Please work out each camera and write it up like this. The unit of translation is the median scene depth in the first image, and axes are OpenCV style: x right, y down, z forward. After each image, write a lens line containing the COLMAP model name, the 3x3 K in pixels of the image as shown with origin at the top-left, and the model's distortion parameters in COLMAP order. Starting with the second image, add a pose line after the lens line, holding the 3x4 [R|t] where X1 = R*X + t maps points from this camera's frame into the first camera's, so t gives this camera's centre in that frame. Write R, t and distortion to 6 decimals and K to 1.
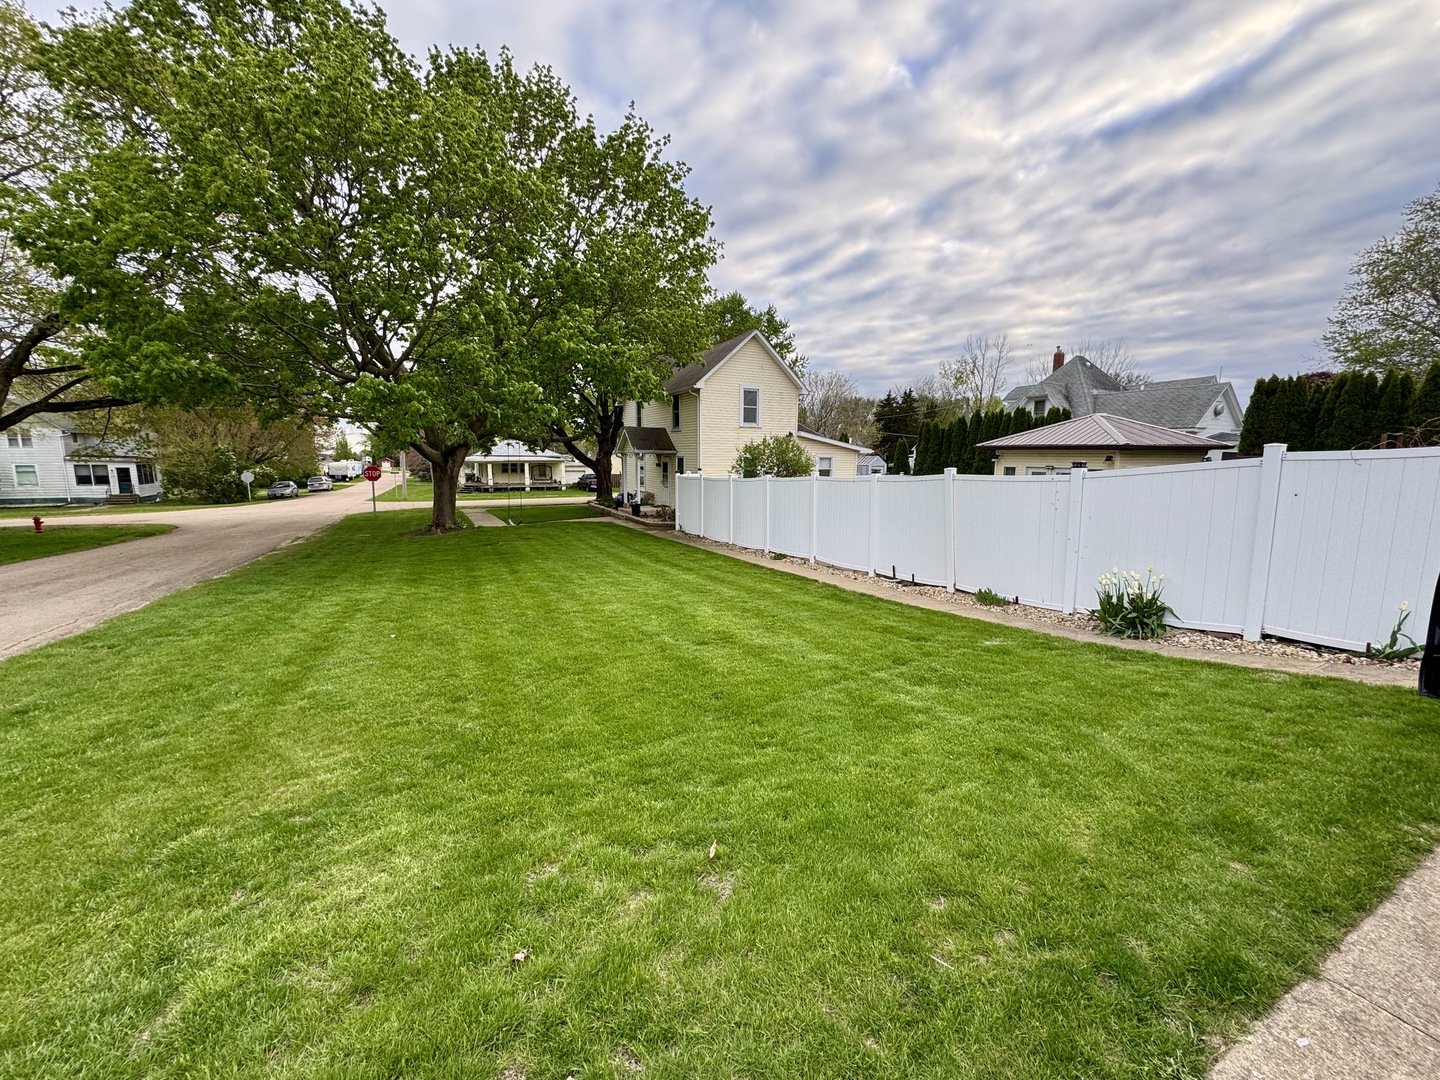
lens RADIAL K [[572.4, 0, 716.5], [0, 572.4, 539.0], [0, 0, 1]] dist [-0.001212, 0.000220]
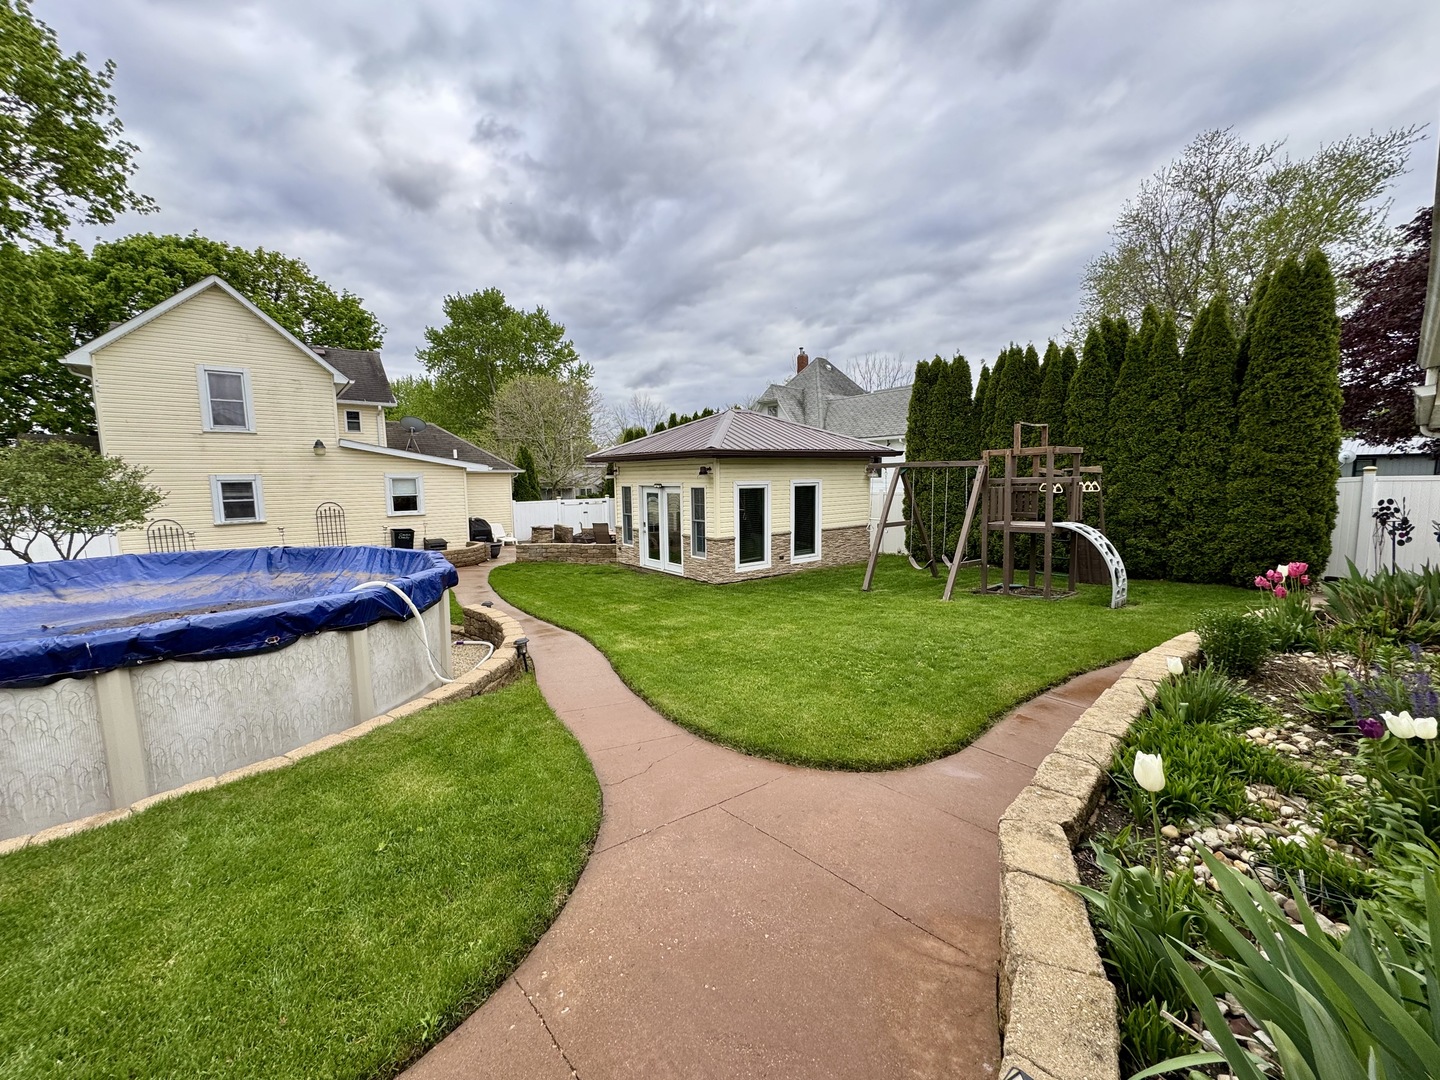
lens RADIAL K [[572.4, 0, 722.6], [0, 572.4, 540.5], [0, 0, 1]] dist [-0.001212, 0.000220]
pose [[0.976959, -0.042625, 0.209125, 0.405726], [0.050174, 0.998262, -0.030924, -0.028347], [-0.207444, 0.040704, 0.977400, 0.256011]]
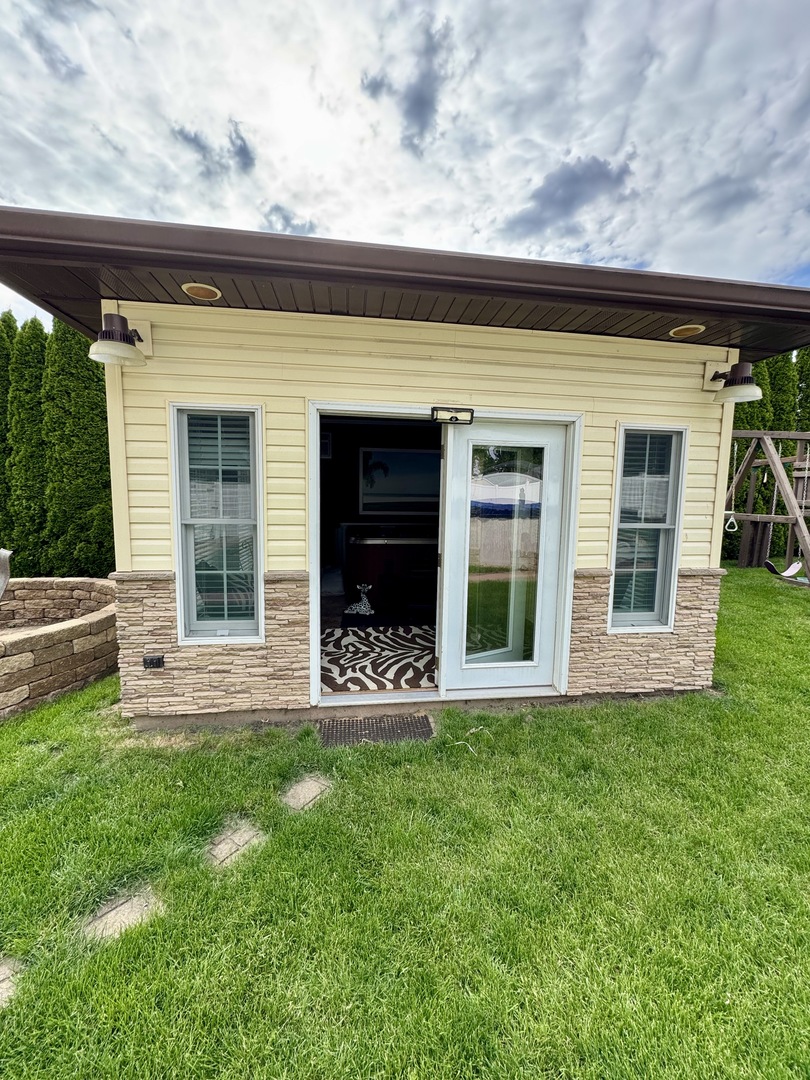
lens RADIAL K [[429.3, 0, 409.4], [0, 429.3, 545.2], [0, 0, 1]] dist [-0.001212, 0.000220]
pose [[0.322411, -0.092932, 0.942027, 0.343401], [0.126903, 0.990429, 0.054274, -0.072285], [-0.938055, 0.102047, 0.331118, 0.769105]]
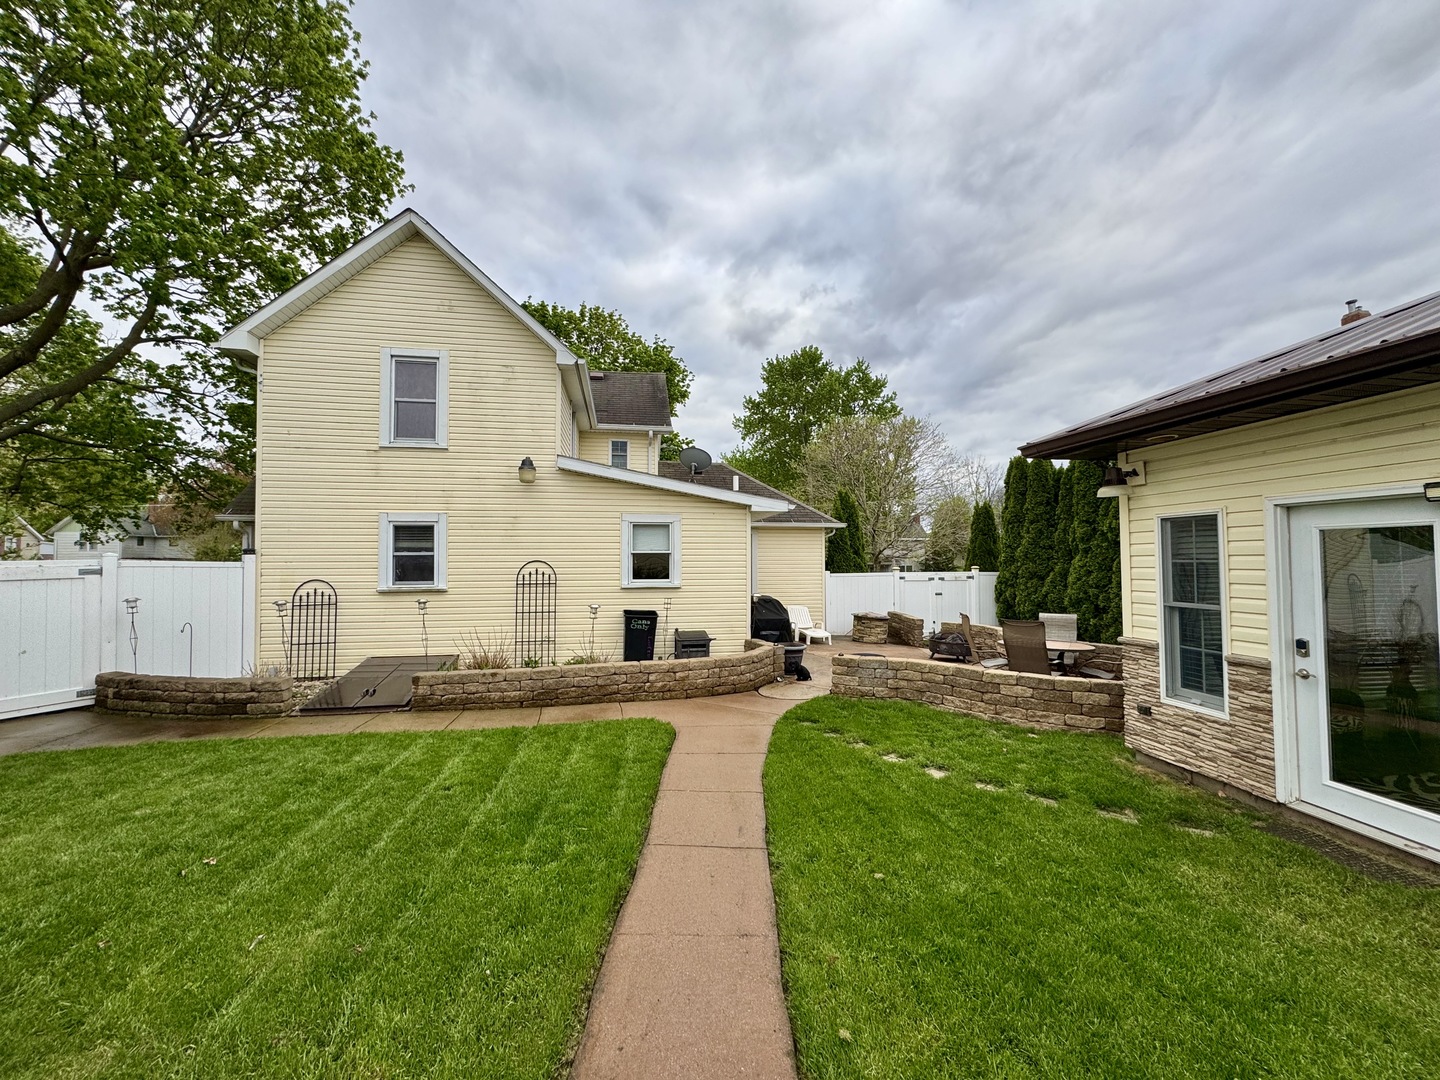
lens RADIAL K [[572.4, 0, 721.3], [0, 572.4, 545.2], [0, 0, 1]] dist [-0.001212, 0.000220]
pose [[0.953025, -0.018297, -0.302340, 0.347328], [-0.034207, 0.985287, -0.167452, -0.062109], [0.300955, 0.169928, 0.938376, 0.634306]]
